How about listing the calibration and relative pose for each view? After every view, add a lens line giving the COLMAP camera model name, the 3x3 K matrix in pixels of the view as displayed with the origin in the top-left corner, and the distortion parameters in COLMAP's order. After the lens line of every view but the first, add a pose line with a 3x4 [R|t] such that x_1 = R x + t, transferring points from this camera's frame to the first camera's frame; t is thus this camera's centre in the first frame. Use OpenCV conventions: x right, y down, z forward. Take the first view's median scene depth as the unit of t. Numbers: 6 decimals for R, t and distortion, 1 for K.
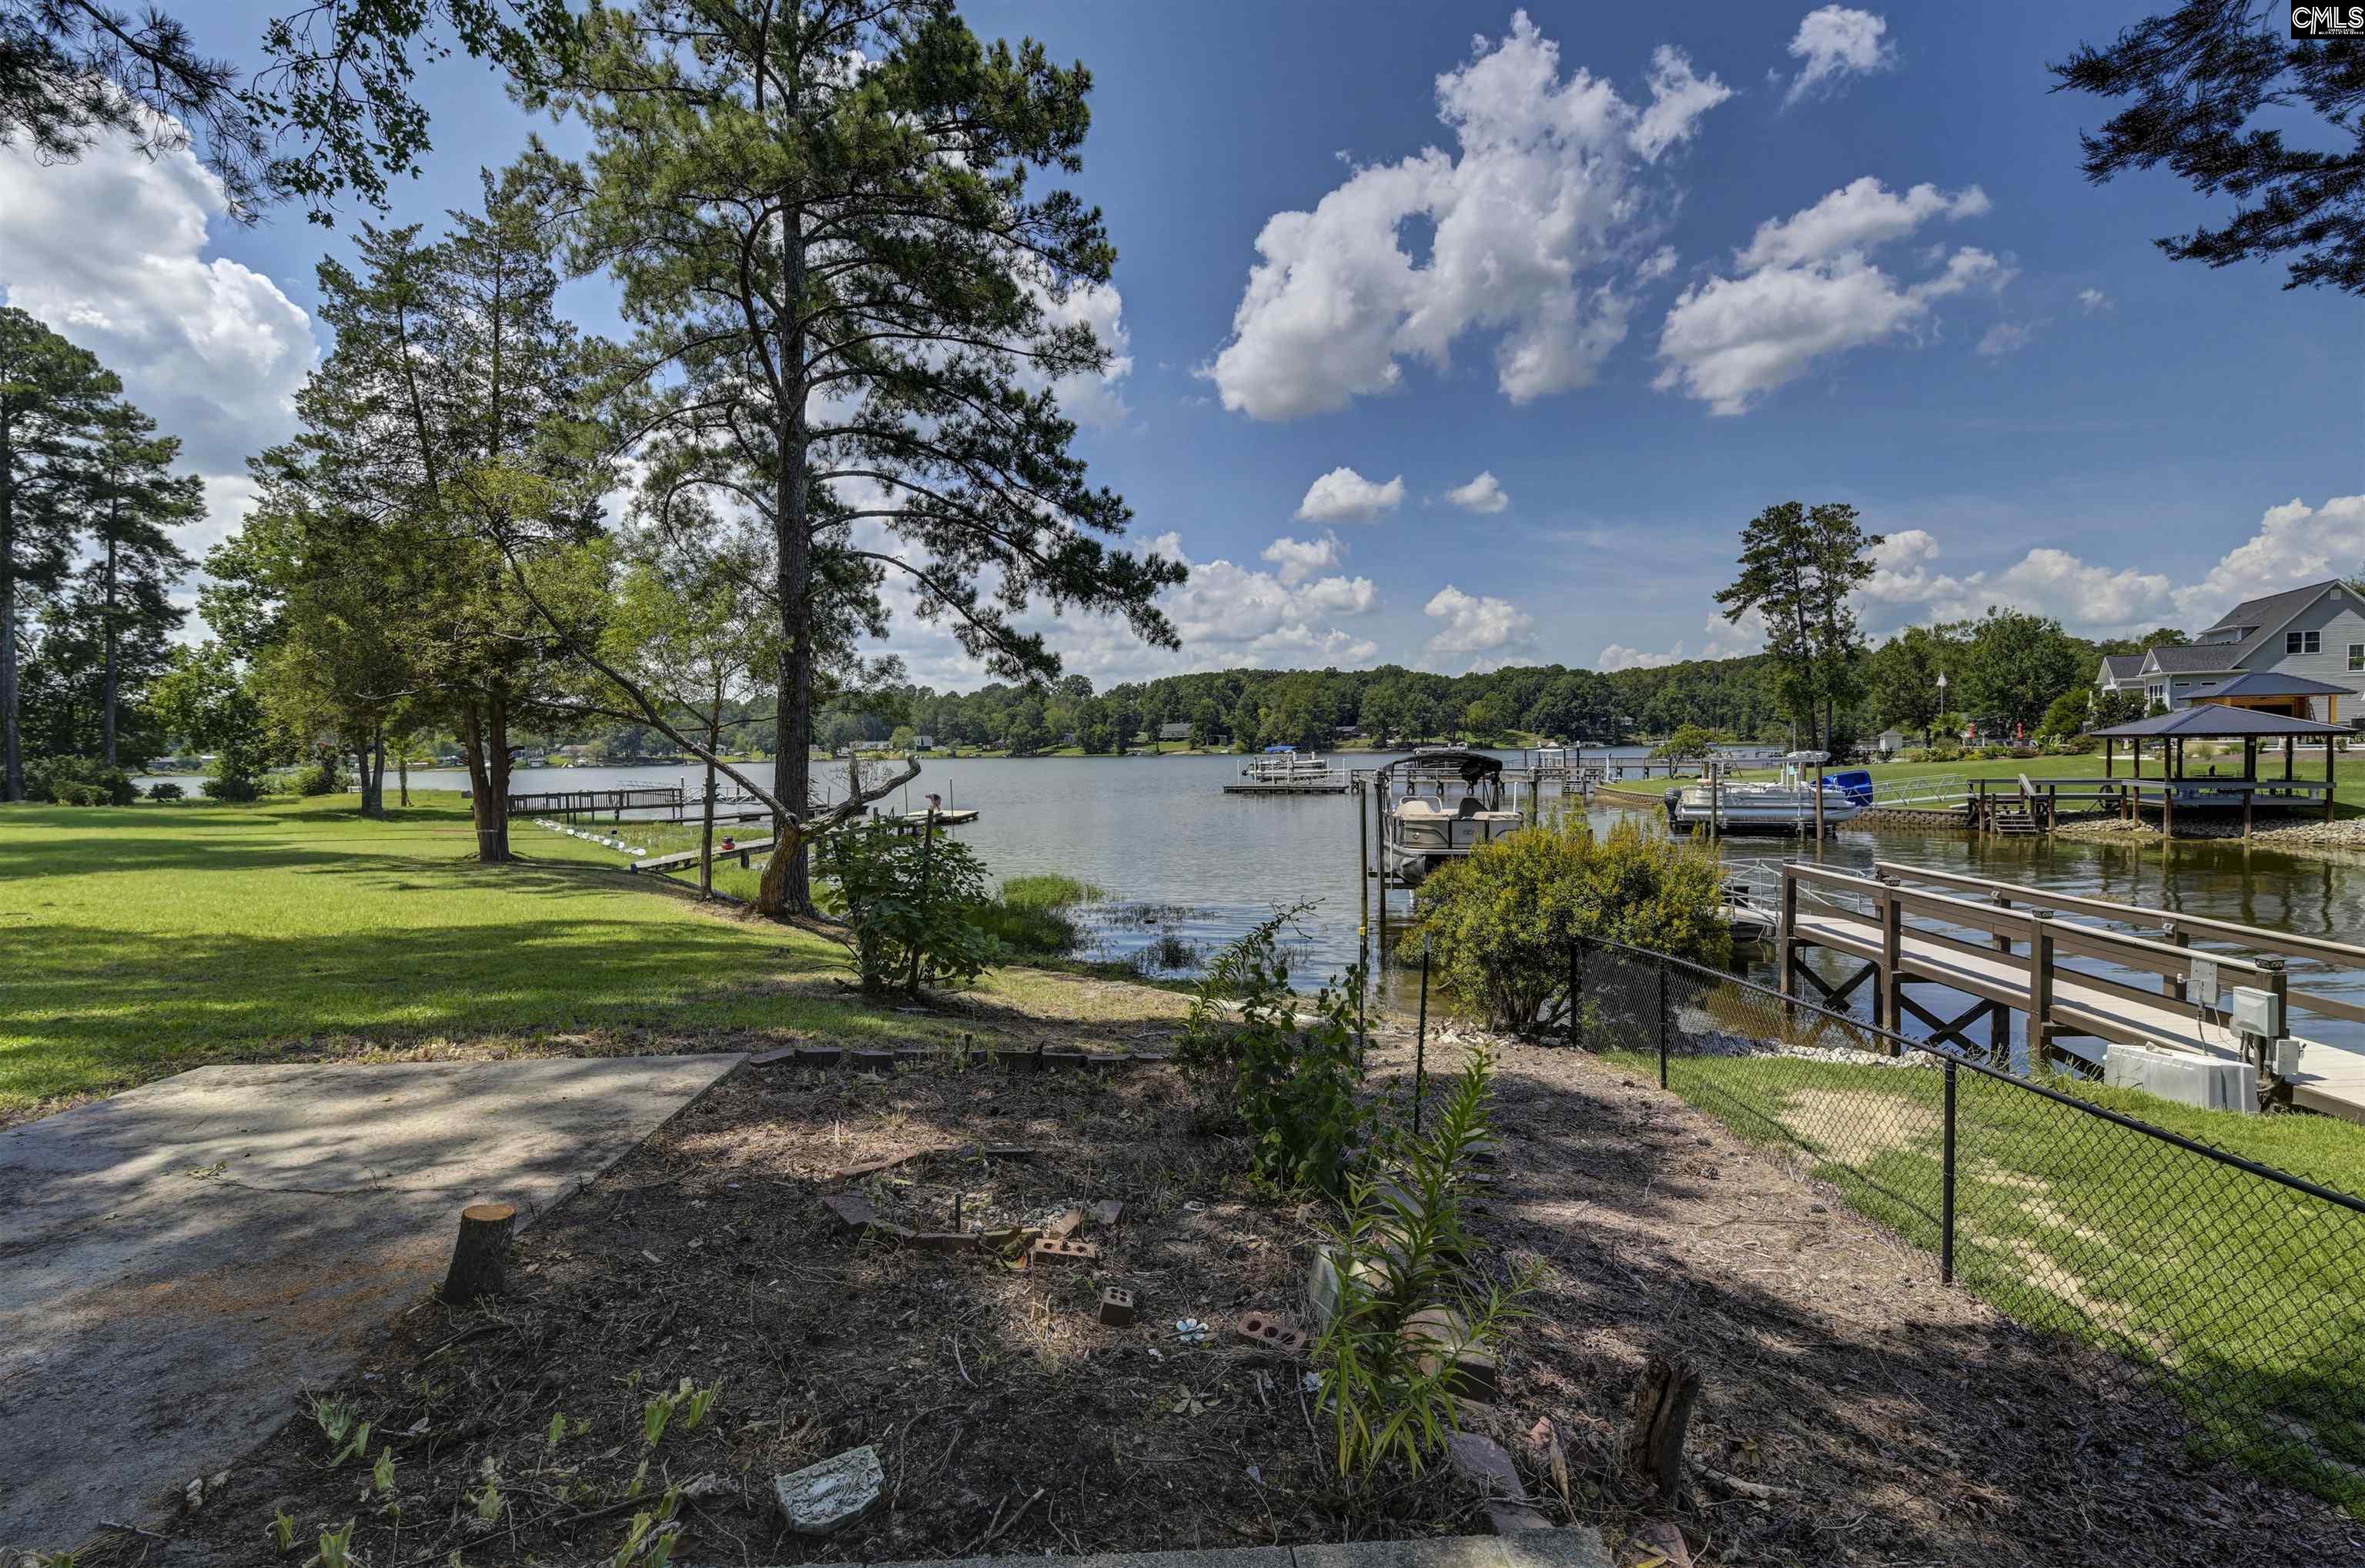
lens RADIAL K [[1056.5, 0, 1181.0], [0, 1056.5, 744.9], [0, 0, 1]] dist [0.003084, -0.011262]
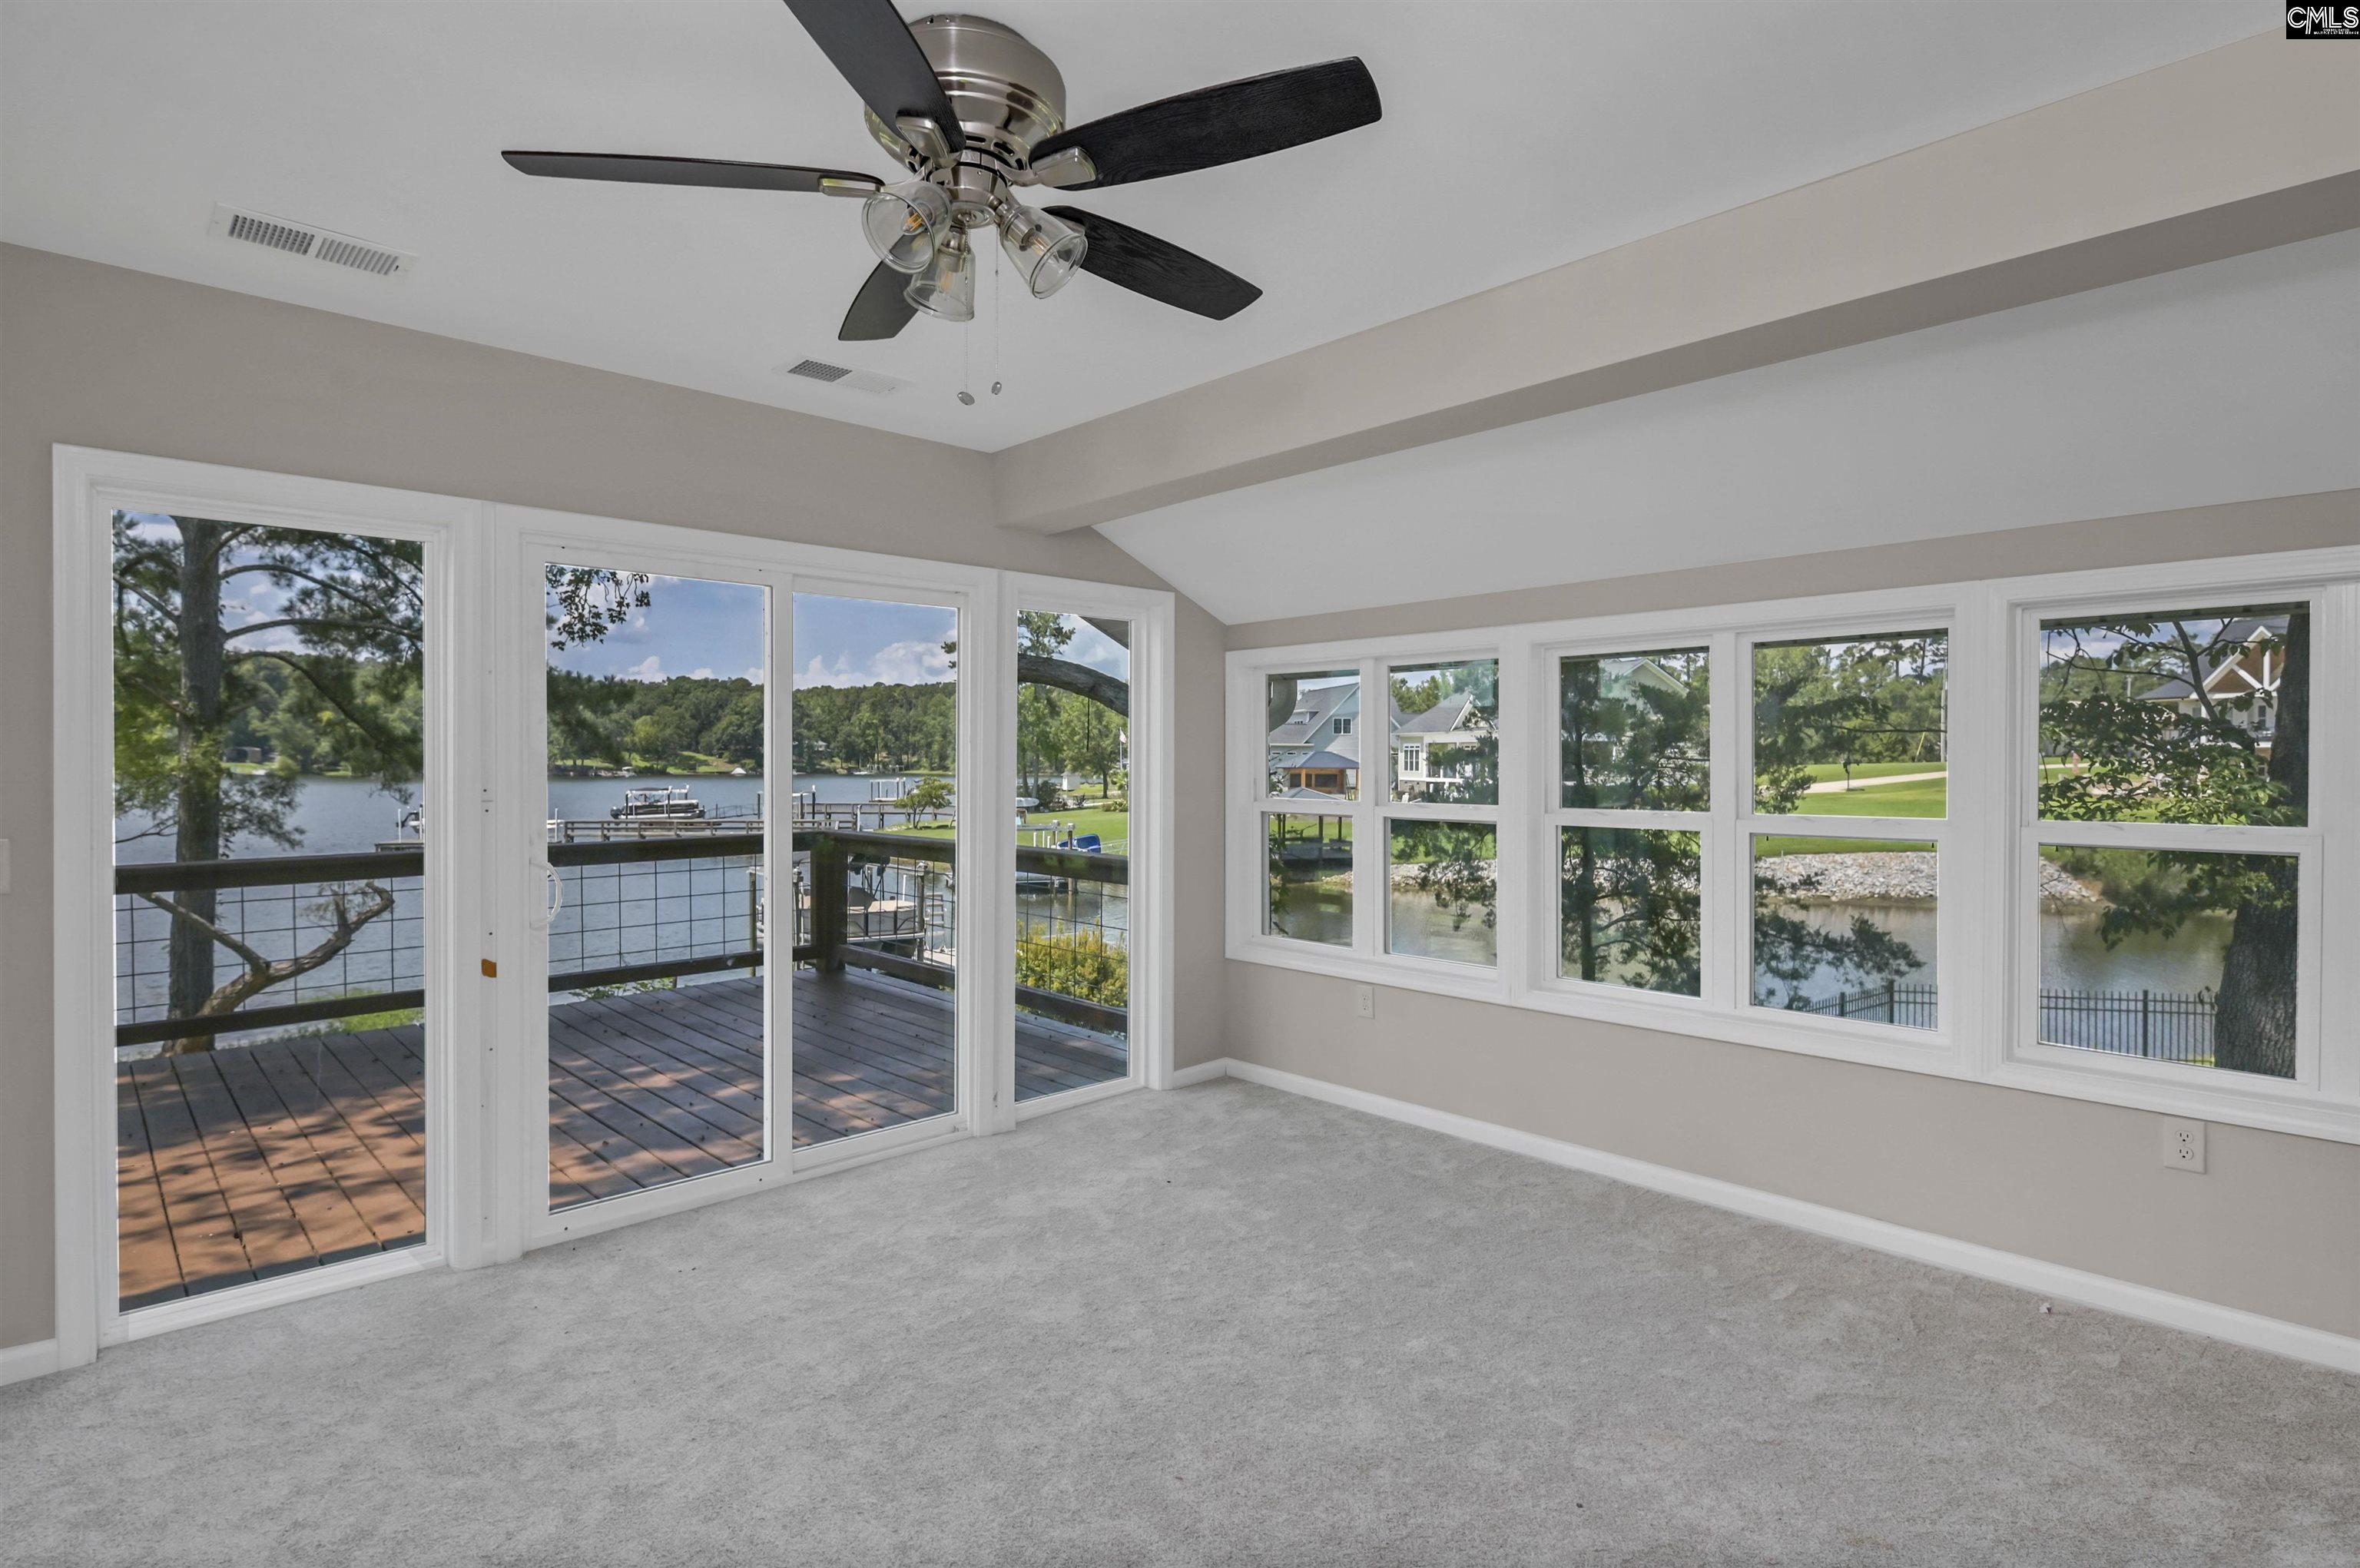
lens RADIAL K [[1197.5, 0, 1216.0], [0, 1197.5, 760.6], [0, 0, 1]] dist [0.012103, -0.010929]
pose [[0.745755, 0.021992, 0.665857, -0.099281], [-0.019290, 0.999749, -0.011416, -0.025659], [-0.665941, -0.004330, 0.745992, -0.078301]]
